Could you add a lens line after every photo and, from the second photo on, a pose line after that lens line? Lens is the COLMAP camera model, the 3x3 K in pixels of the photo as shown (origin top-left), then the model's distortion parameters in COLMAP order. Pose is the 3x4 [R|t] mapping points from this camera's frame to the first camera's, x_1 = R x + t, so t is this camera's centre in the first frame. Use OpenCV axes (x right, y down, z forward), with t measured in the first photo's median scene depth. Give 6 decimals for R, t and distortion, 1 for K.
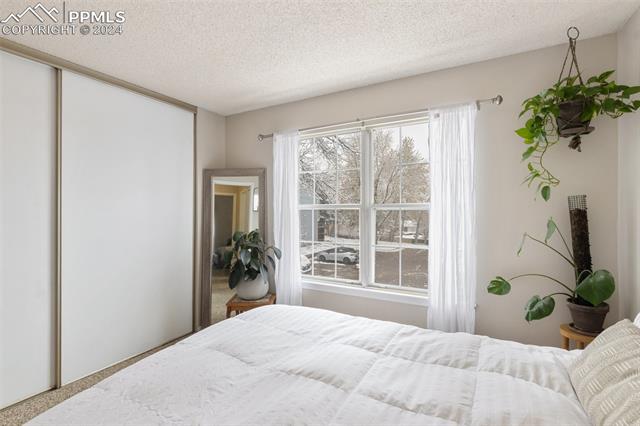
lens RADIAL K [[296.7, 0, 316.2], [0, 296.7, 211.2], [0, 0, 1]] dist [-0.002074, -0.000569]
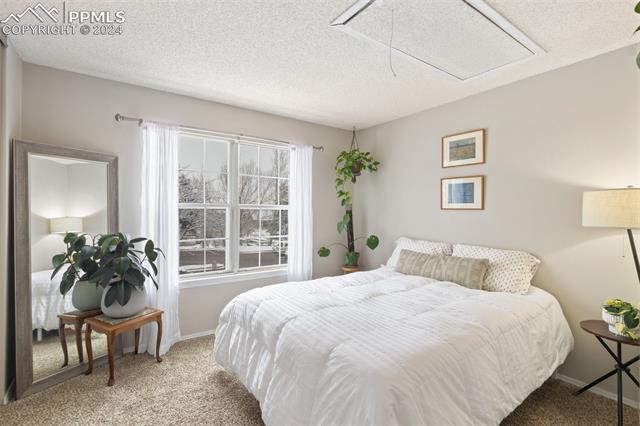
lens RADIAL K [[296.7, 0, 316.2], [0, 296.7, 211.2], [0, 0, 1]] dist [-0.002074, -0.000569]
pose [[0.437381, 0.001426, 0.899275, -0.806751], [-0.006456, 0.999978, 0.001555, 0.000390], [-0.899253, -0.006486, 0.437381, 0.188175]]
